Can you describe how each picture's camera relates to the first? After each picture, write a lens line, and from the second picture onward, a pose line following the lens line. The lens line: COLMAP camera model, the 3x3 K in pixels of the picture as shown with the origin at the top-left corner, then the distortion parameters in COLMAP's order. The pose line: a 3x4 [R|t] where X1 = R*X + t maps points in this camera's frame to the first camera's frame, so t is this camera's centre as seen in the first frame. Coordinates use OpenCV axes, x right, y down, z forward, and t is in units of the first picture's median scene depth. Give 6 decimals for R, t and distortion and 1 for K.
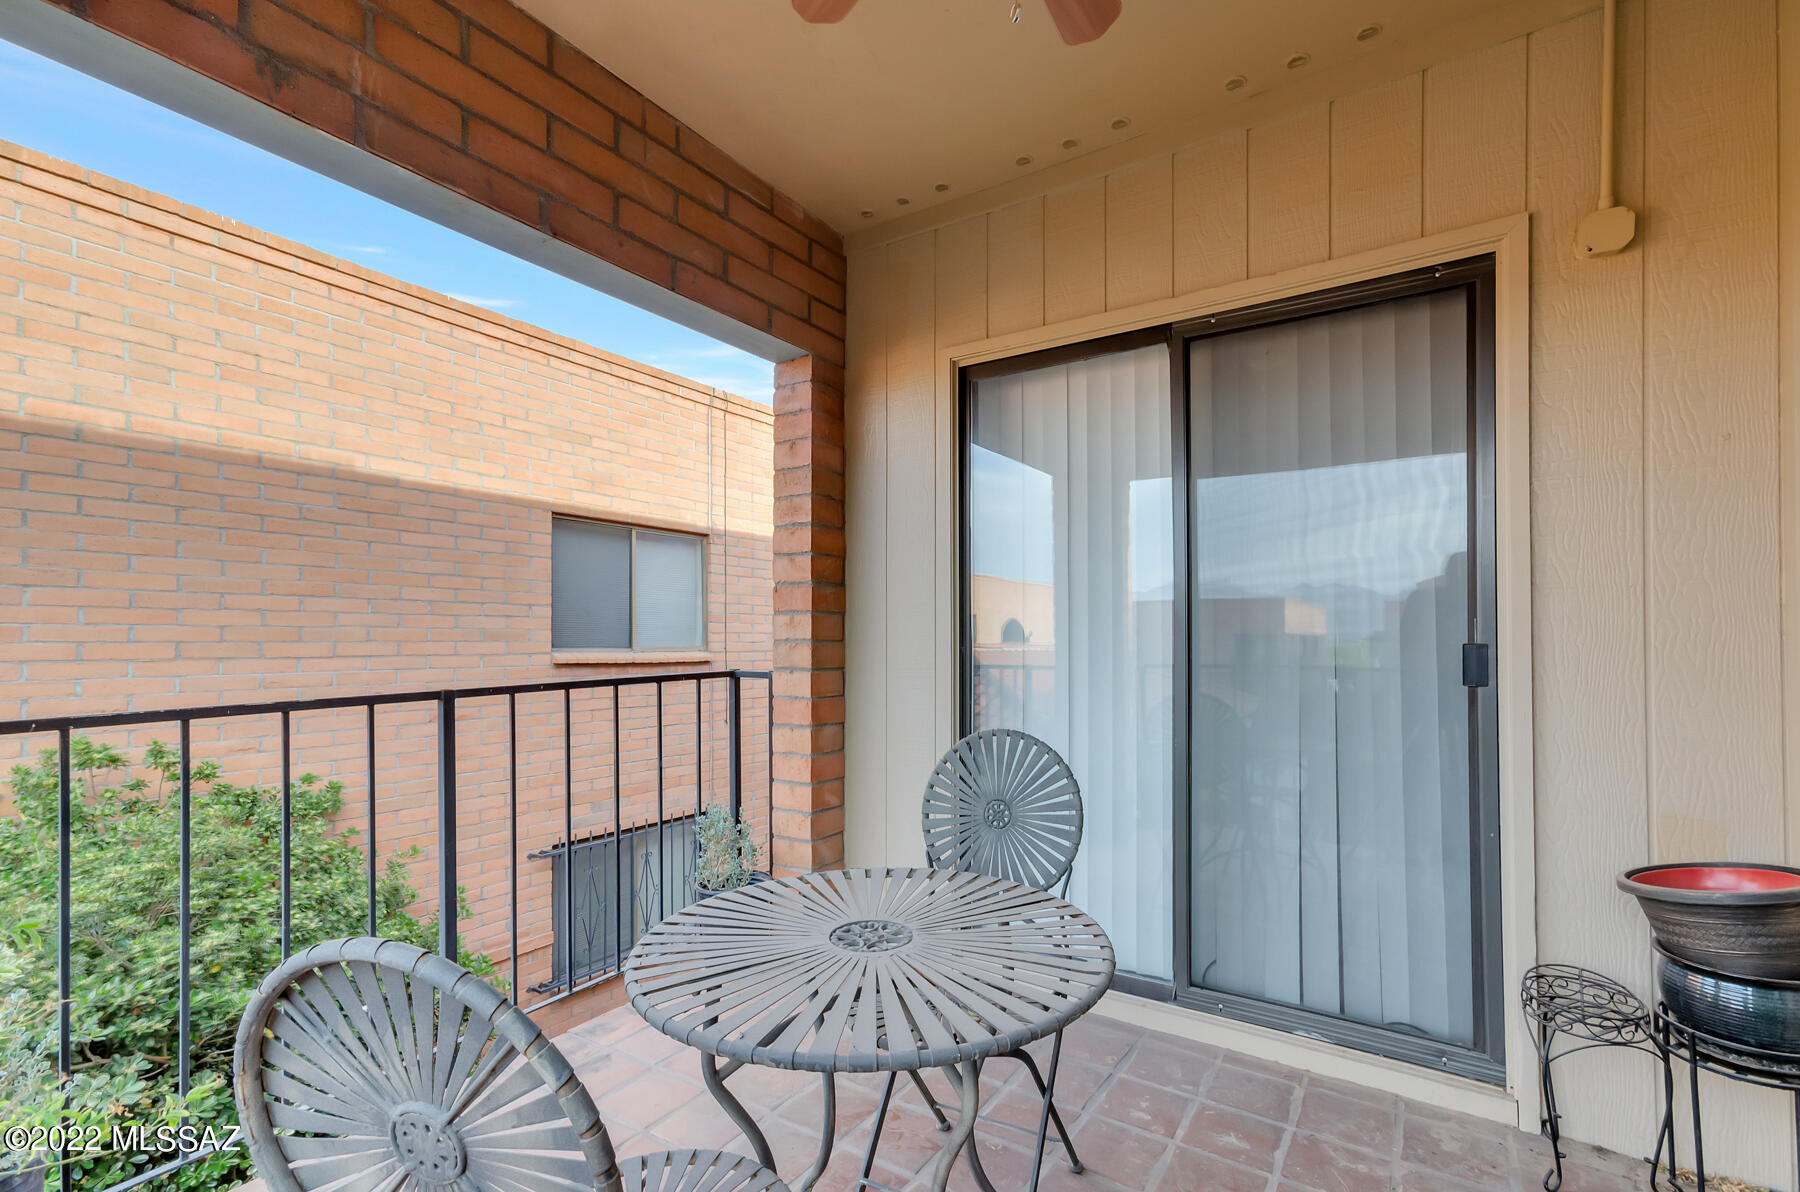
lens RADIAL K [[843.5, 0, 872.5], [0, 843.5, 632.9], [0, 0, 1]] dist [0.004000, 0.010596]
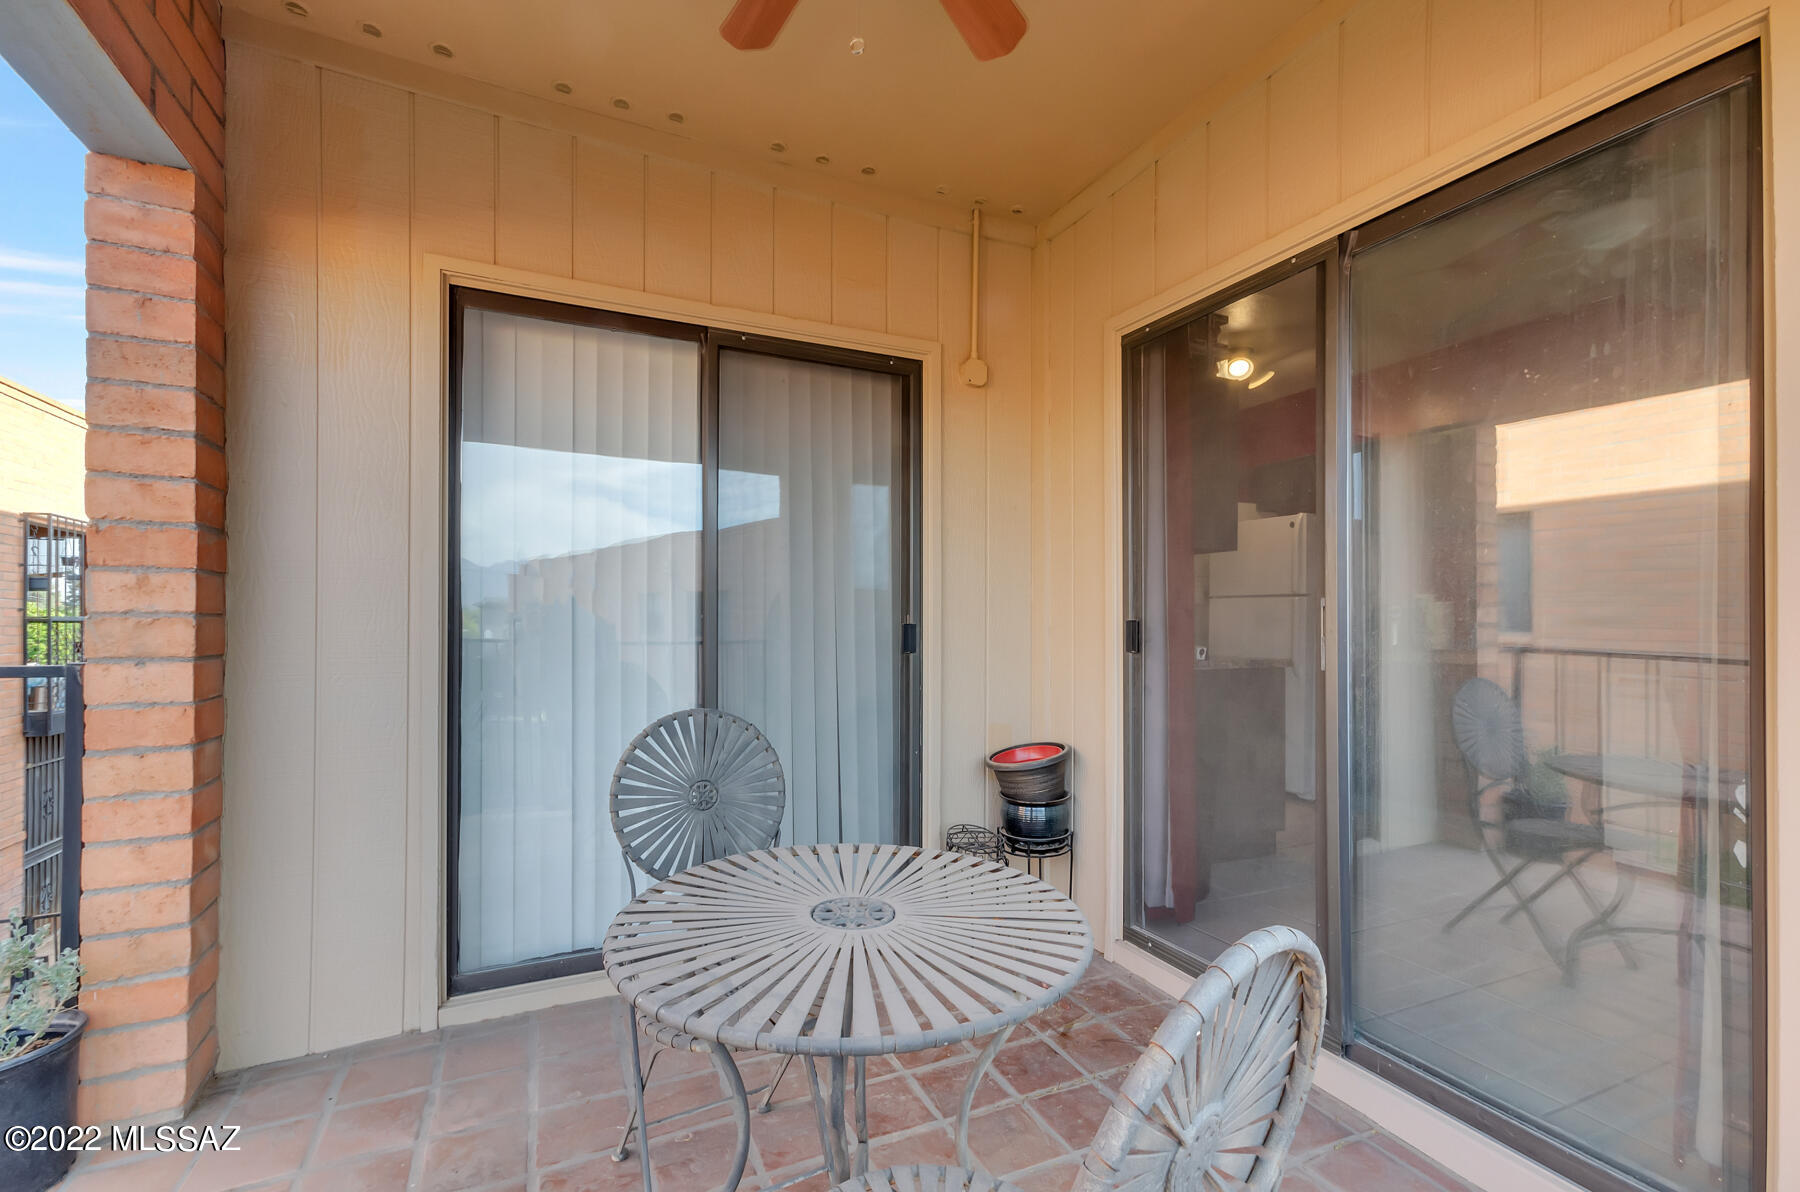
lens RADIAL K [[784.3, 0, 927.5], [0, 784.3, 622.5], [0, 0, 1]] dist [0.019533, -0.001180]
pose [[0.502250, 0.004789, 0.864709, -0.369141], [-0.010984, 0.999939, 0.000842, 0.010395], [-0.864653, -0.009921, 0.502272, 0.231837]]
